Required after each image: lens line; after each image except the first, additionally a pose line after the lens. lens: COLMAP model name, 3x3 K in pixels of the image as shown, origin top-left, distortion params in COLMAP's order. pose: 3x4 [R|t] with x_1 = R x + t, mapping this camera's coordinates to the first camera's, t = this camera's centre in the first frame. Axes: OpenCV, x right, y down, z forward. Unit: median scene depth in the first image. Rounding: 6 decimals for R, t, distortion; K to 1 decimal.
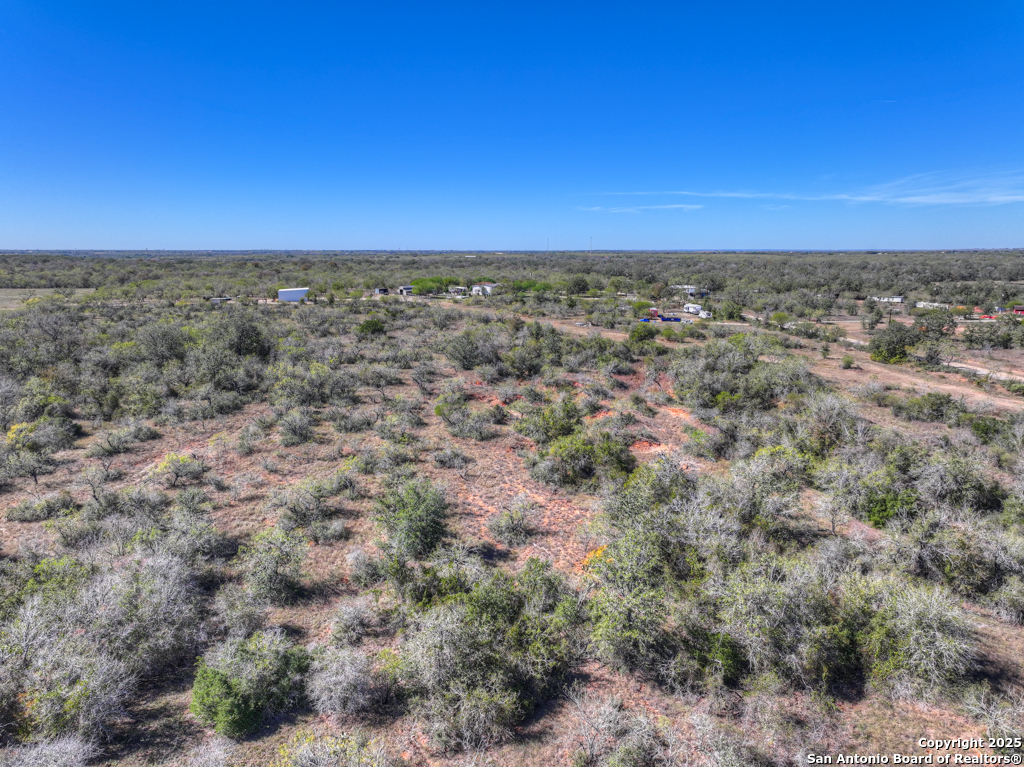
lens RADIAL K [[717.6, 0, 512.0], [0, 717.6, 383.5], [0, 0, 1]] dist [-0.000358, 0.013353]
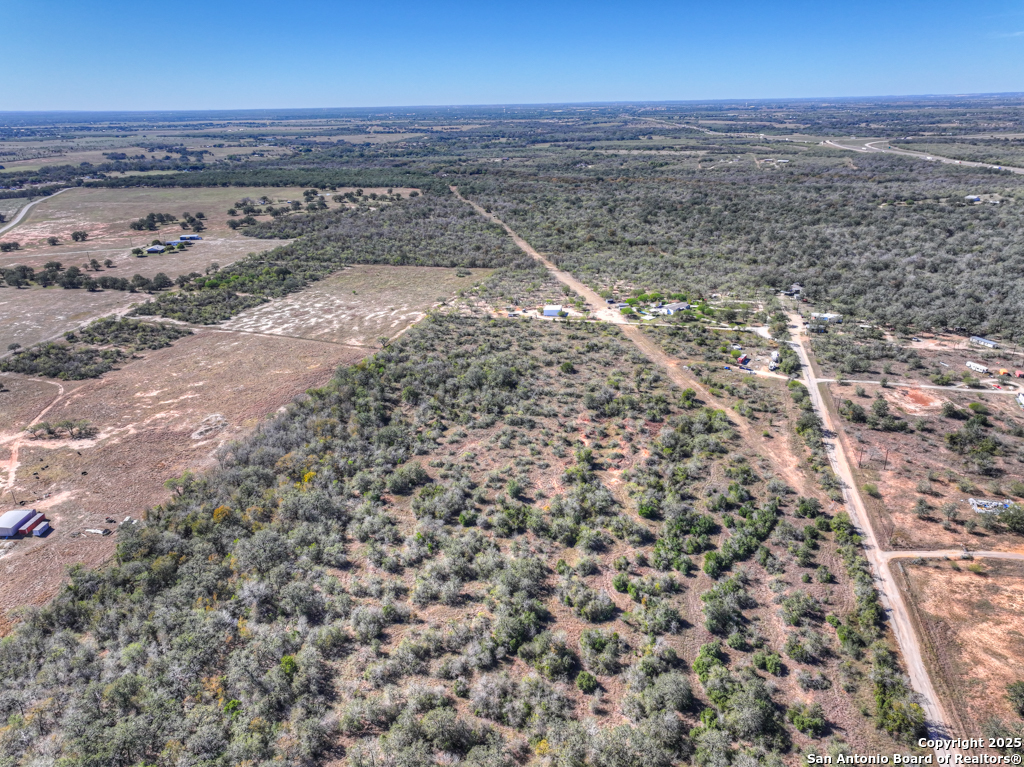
lens RADIAL K [[717.6, 0, 512.0], [0, 717.6, 383.5], [0, 0, 1]] dist [-0.000358, 0.013353]
pose [[0.897480, 0.141477, -0.417749, 1.720848], [-0.060728, 0.977774, 0.200674, -1.416488], [0.436855, -0.154732, 0.886124, -2.950613]]
